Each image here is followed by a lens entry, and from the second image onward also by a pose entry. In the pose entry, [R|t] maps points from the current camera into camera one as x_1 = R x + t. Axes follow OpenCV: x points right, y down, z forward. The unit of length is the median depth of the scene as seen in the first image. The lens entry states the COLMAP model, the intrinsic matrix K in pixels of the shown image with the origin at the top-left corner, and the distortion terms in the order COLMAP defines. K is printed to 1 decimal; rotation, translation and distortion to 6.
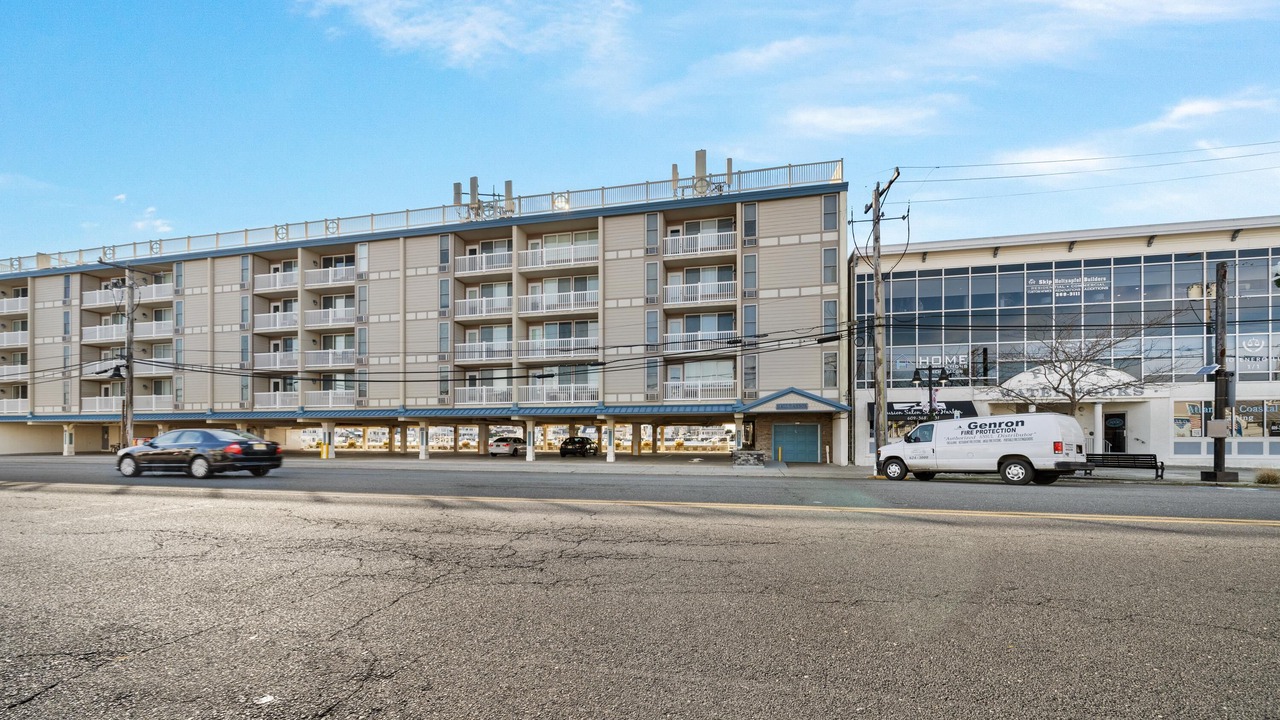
lens RADIAL K [[481.1, 0, 645.9], [0, 481.1, 379.2], [0, 0, 1]] dist [-0.001342, -0.000232]
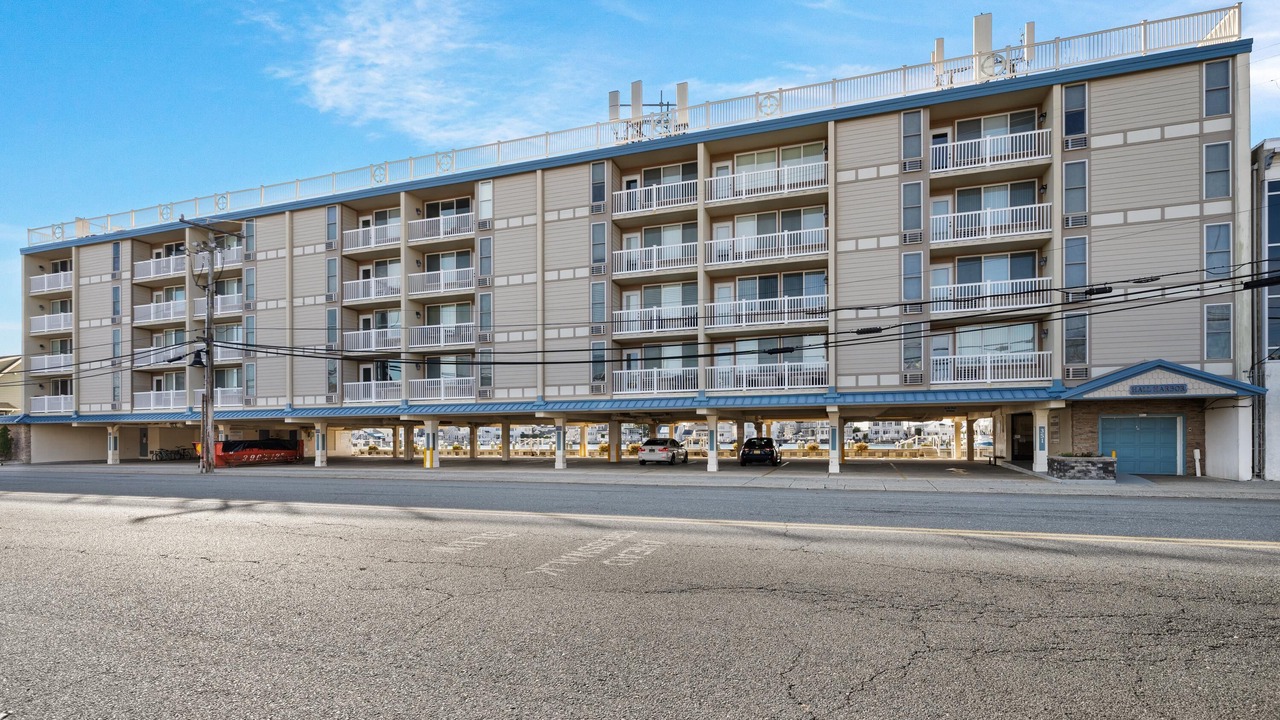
lens RADIAL K [[631.8, 0, 640.0], [0, 631.8, 360.0], [0, 0, 1]] dist [0.001724, -0.000109]
pose [[0.992438, -0.019795, -0.121137, -0.240805], [0.019289, 0.999800, -0.005346, 0.006820], [0.121219, 0.002969, 0.992621, 0.052316]]
